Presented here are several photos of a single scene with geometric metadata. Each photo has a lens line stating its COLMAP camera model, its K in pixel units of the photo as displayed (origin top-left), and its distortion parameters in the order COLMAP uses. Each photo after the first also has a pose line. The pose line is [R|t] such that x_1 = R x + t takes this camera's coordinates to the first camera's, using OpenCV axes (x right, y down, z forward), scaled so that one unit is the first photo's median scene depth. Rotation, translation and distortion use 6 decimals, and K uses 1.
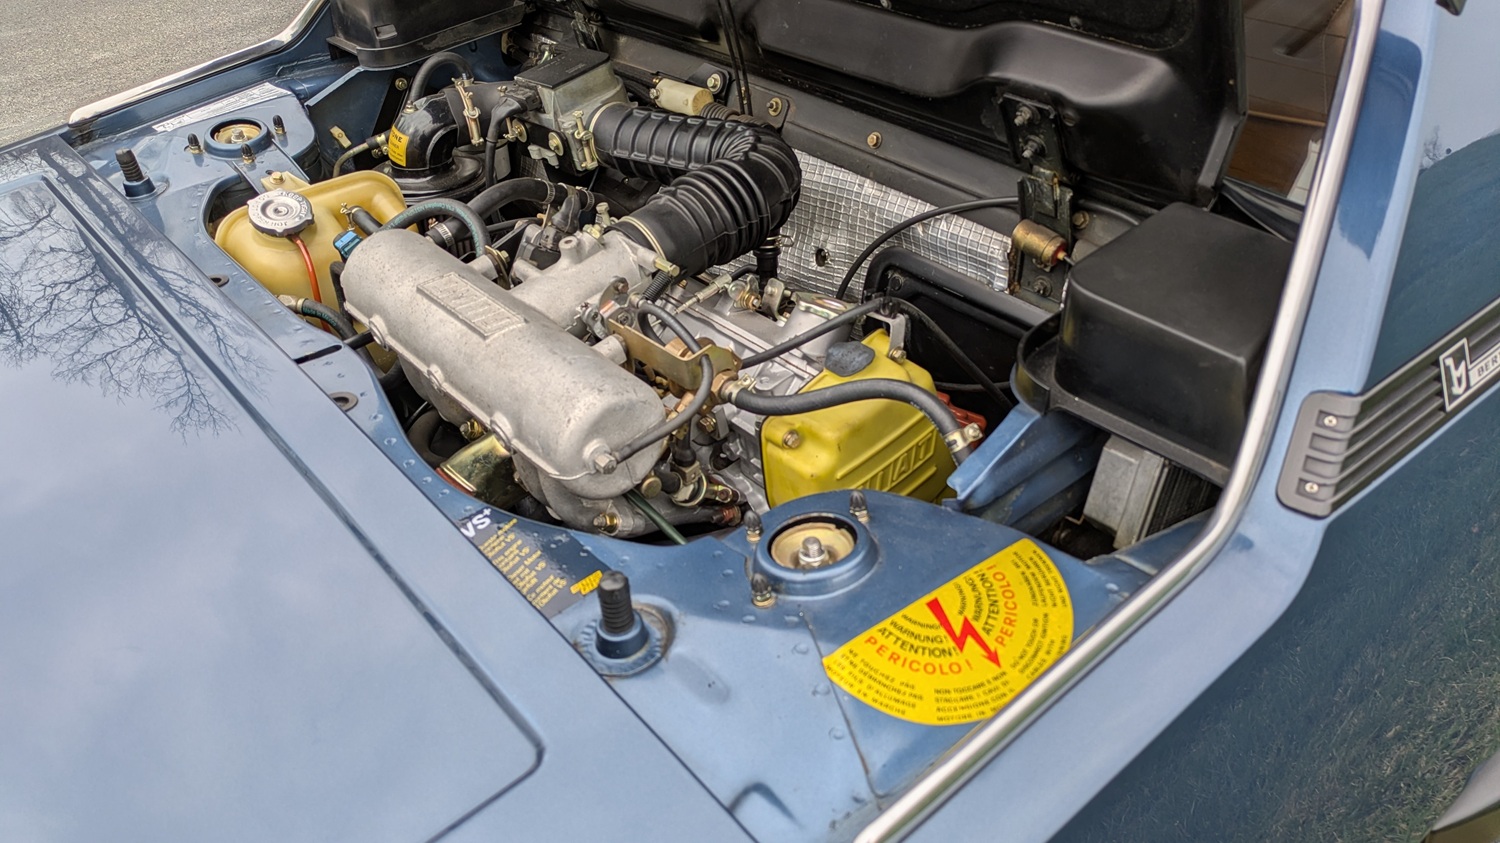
lens RADIAL K [[1099.4, 0, 750.0], [0, 1099.4, 421.5], [0, 0, 1]] dist [0.048079, -0.056405]
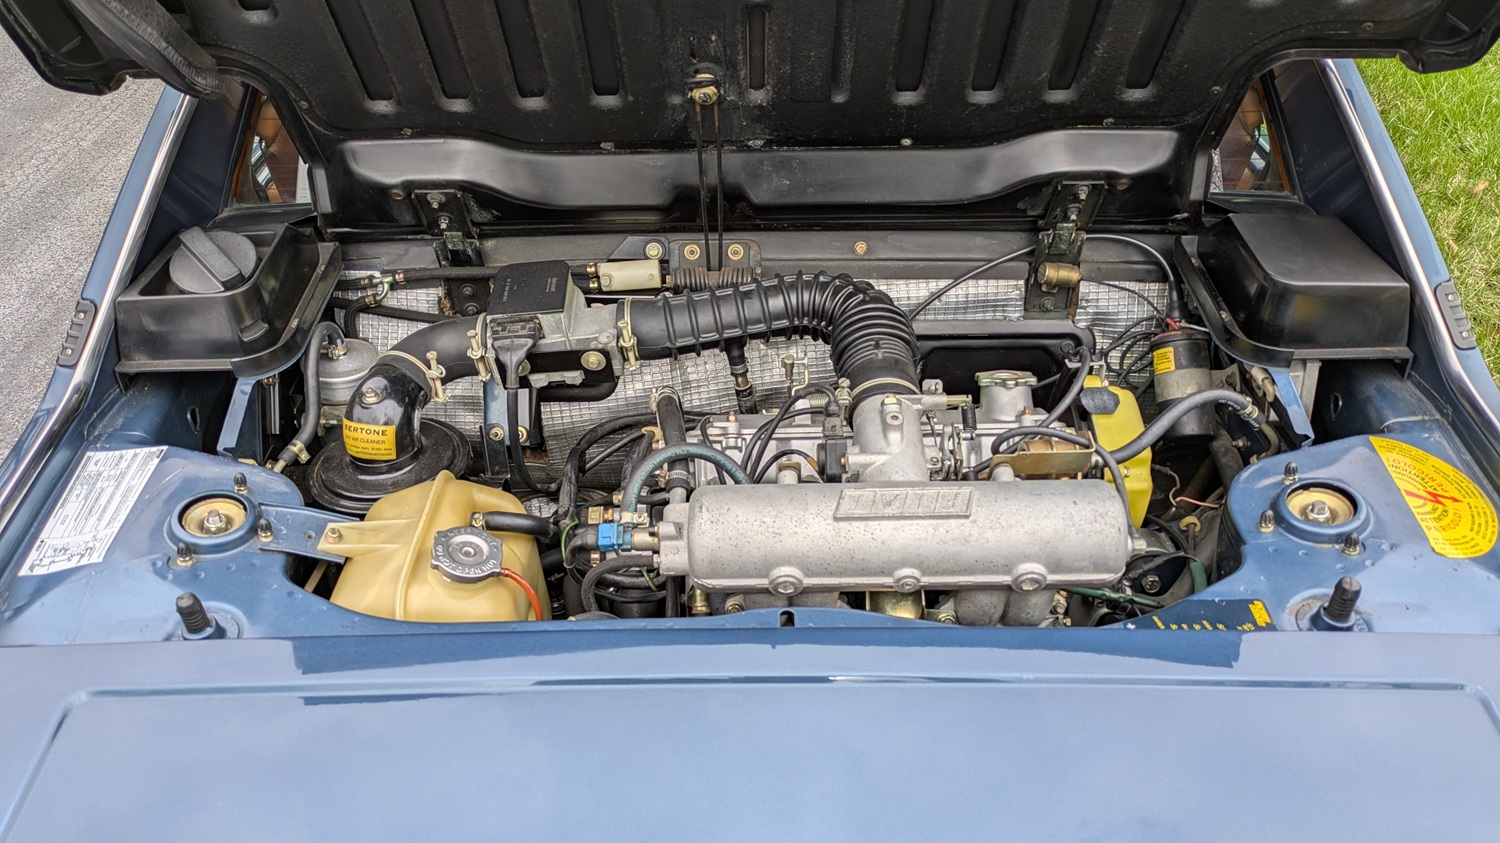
lens RADIAL K [[1072.2, 0, 739.5], [0, 1072.2, 412.5], [0, 0, 1]] dist [0.047362, -0.059862]
pose [[0.653867, -0.421312, 0.628454, -0.858699], [0.431056, 0.890070, 0.148211, -0.359068], [-0.621811, 0.173989, 0.763596, 0.245511]]
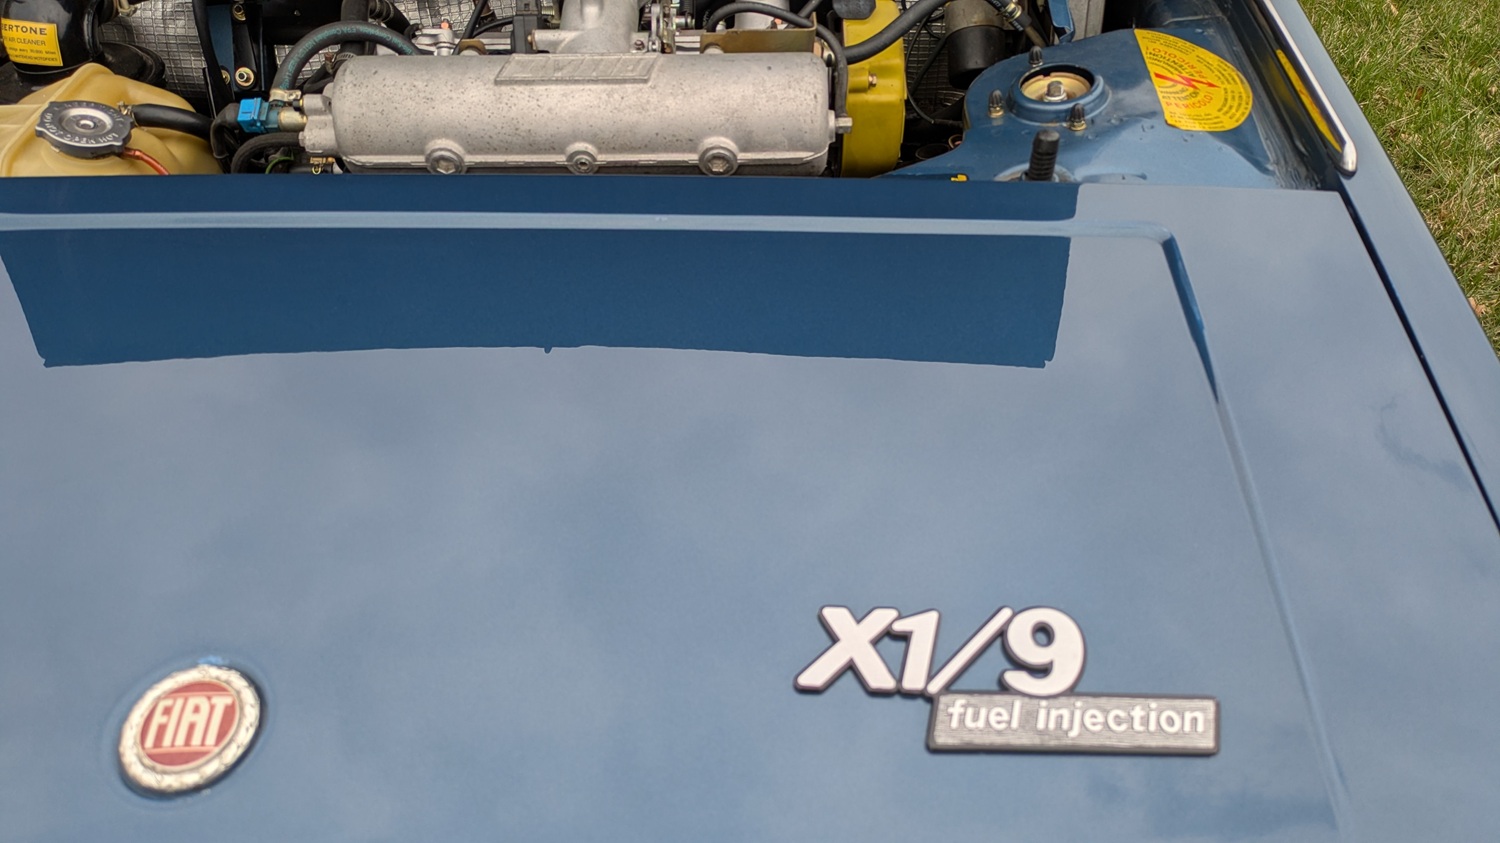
lens RADIAL K [[1072.2, 0, 739.5], [0, 1072.2, 412.5], [0, 0, 1]] dist [0.047362, -0.059862]
pose [[0.651764, -0.490501, 0.578456, -0.733573], [0.417518, 0.868785, 0.266255, -0.030540], [-0.633153, 0.067980, 0.771036, 0.193073]]
